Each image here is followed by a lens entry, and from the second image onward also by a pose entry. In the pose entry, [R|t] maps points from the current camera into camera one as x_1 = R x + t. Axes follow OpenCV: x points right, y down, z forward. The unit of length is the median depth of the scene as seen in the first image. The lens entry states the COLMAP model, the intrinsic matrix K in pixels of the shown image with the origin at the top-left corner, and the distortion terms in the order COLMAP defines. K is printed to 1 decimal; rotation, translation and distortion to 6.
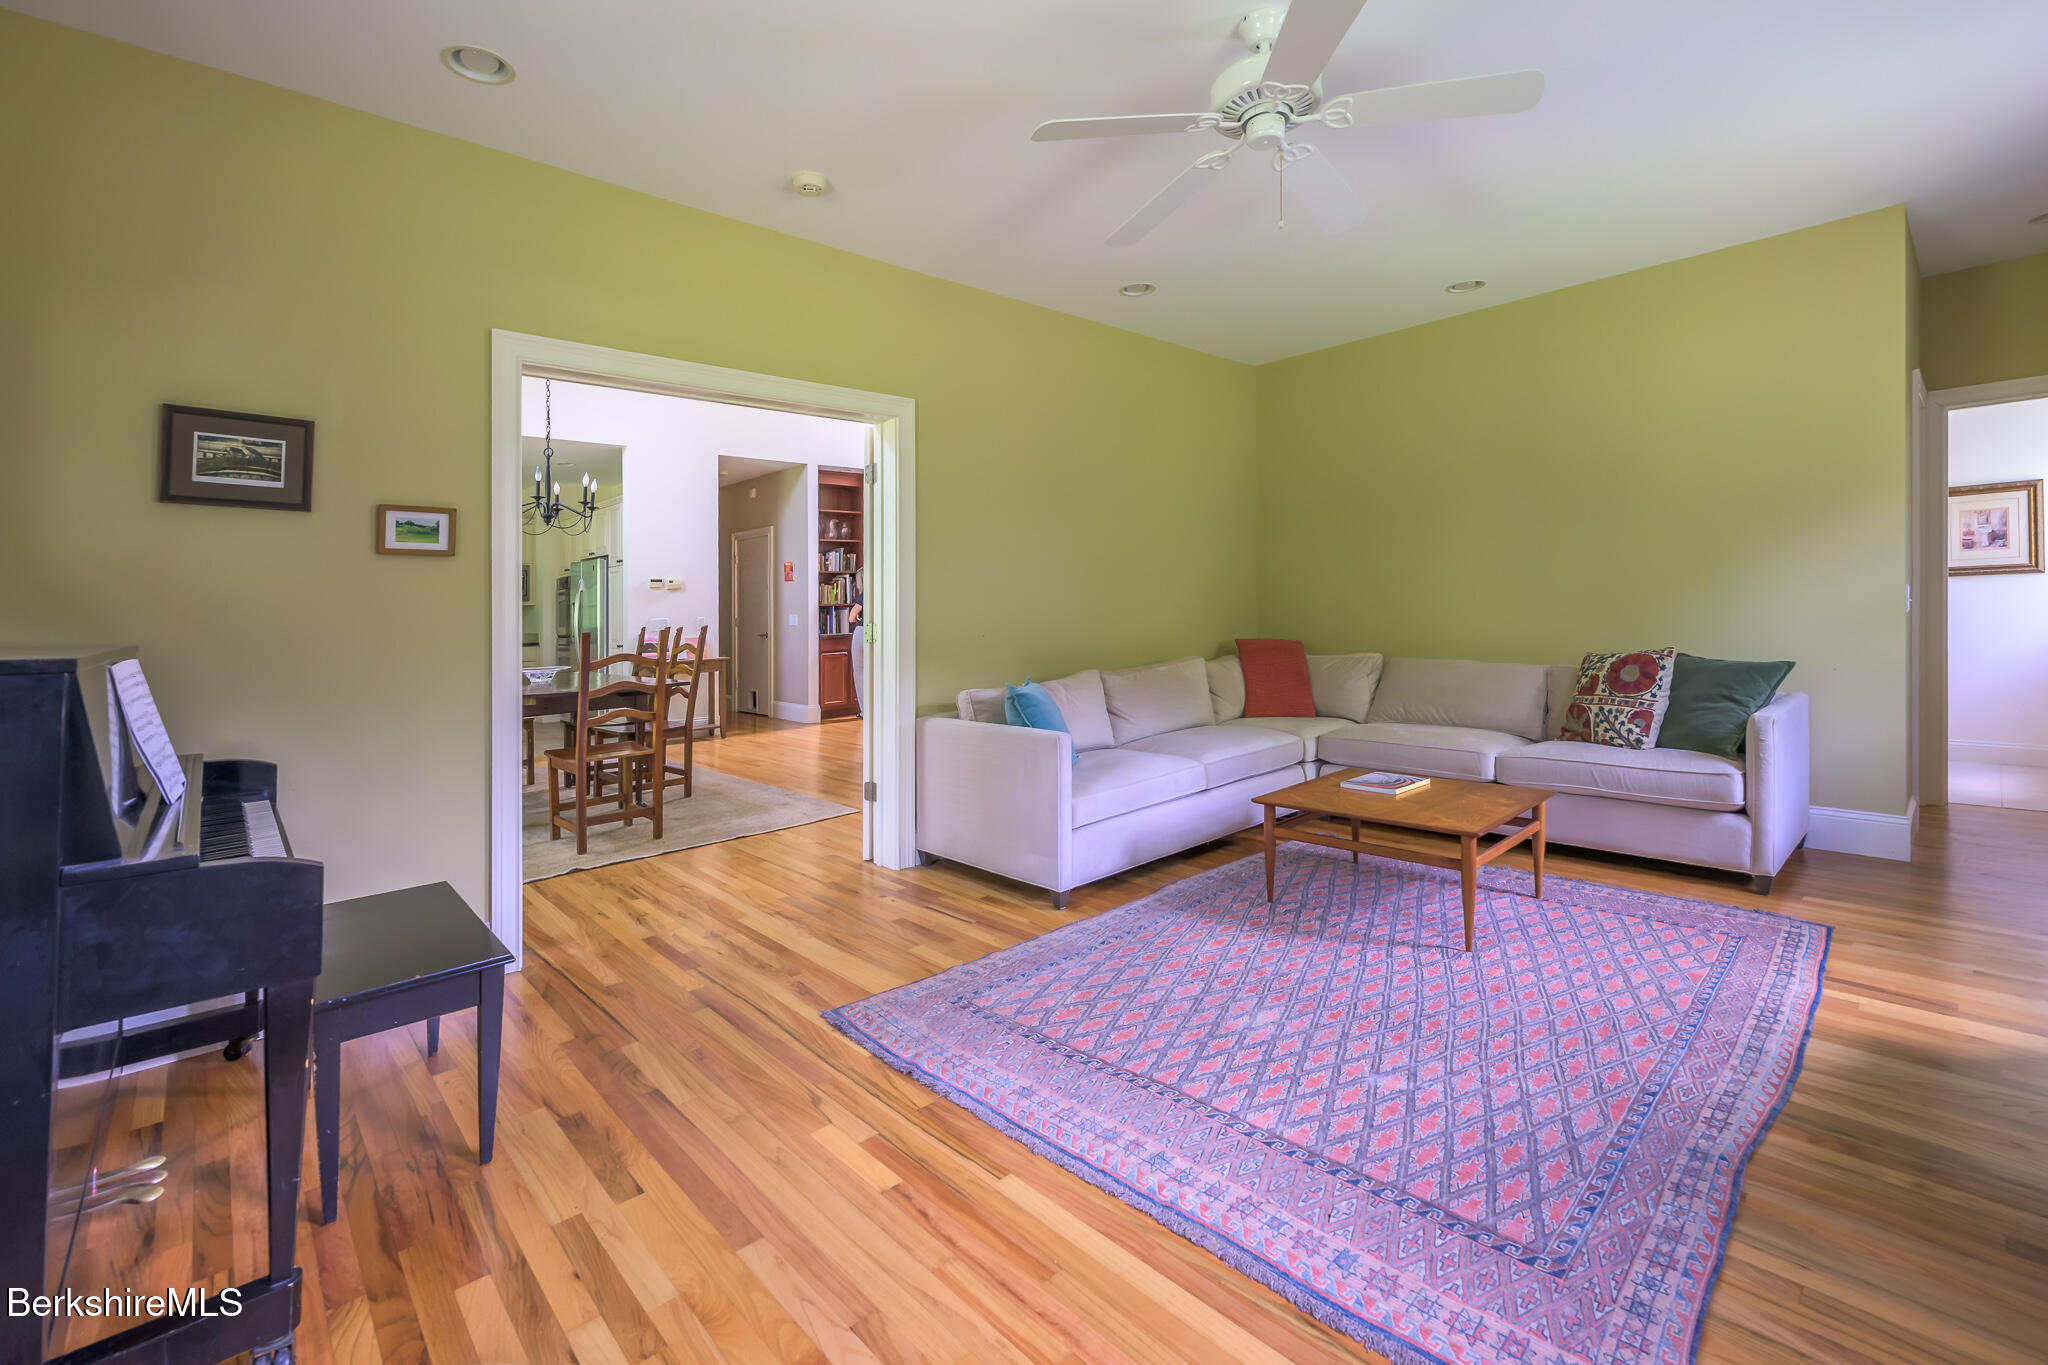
lens RADIAL K [[903.2, 0, 1024.4], [0, 903.2, 589.0], [0, 0, 1]] dist [-0.001927, -0.000119]
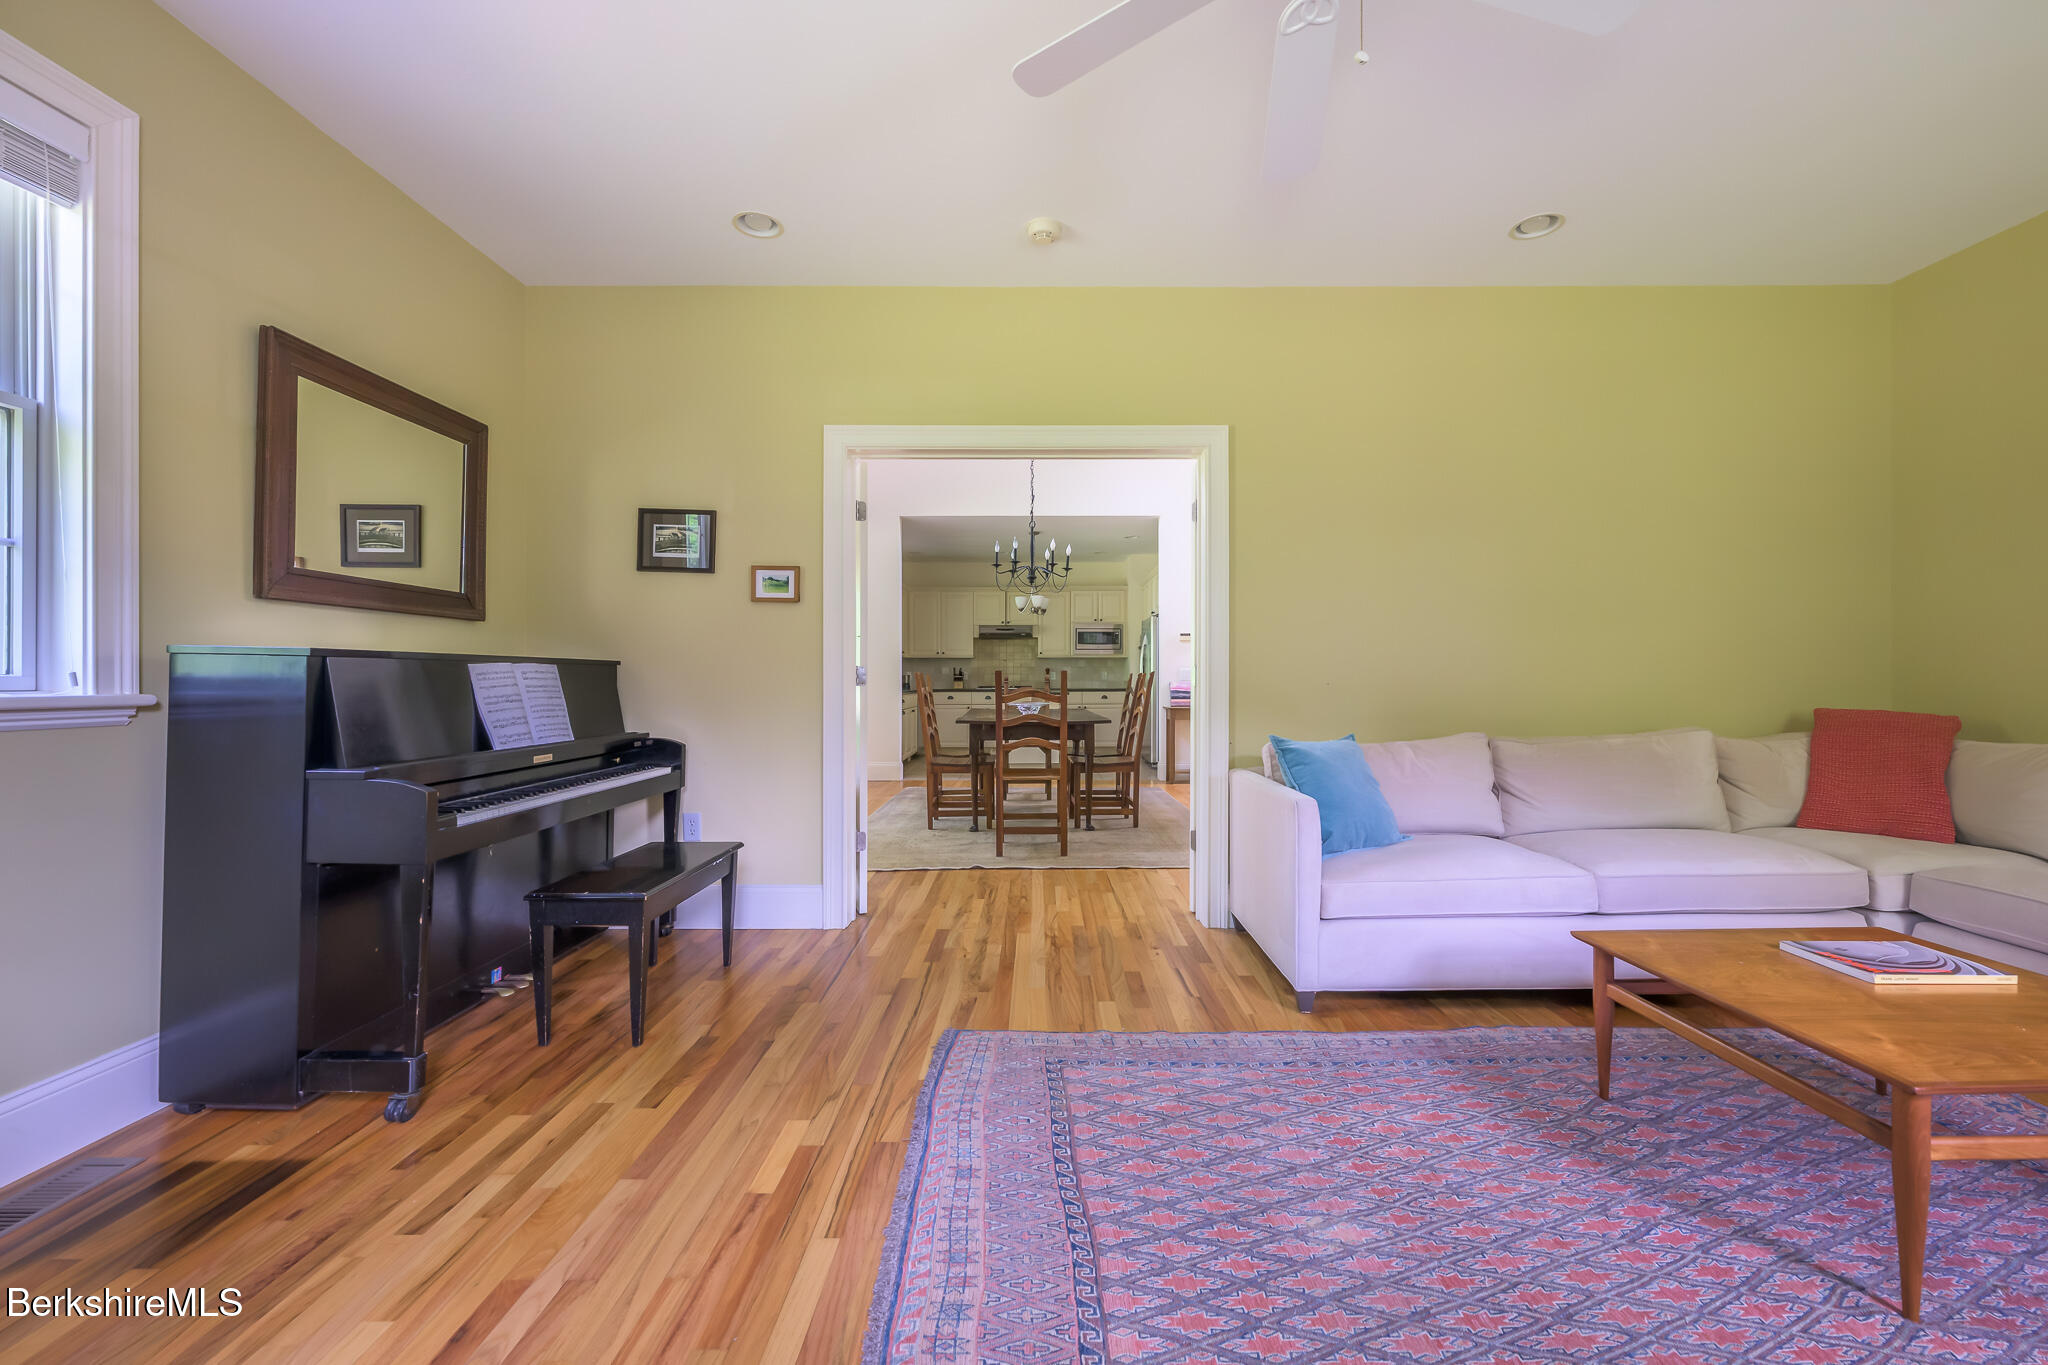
lens RADIAL K [[842.5, 0, 1022.3], [0, 842.5, 645.3], [0, 0, 1]] dist [-0.001330, -0.000177]
pose [[0.732898, 0.000070, -0.680339, 0.469035], [-0.005197, 0.999971, -0.005495, 0.033412], [0.680319, 0.007563, 0.732877, 0.331261]]
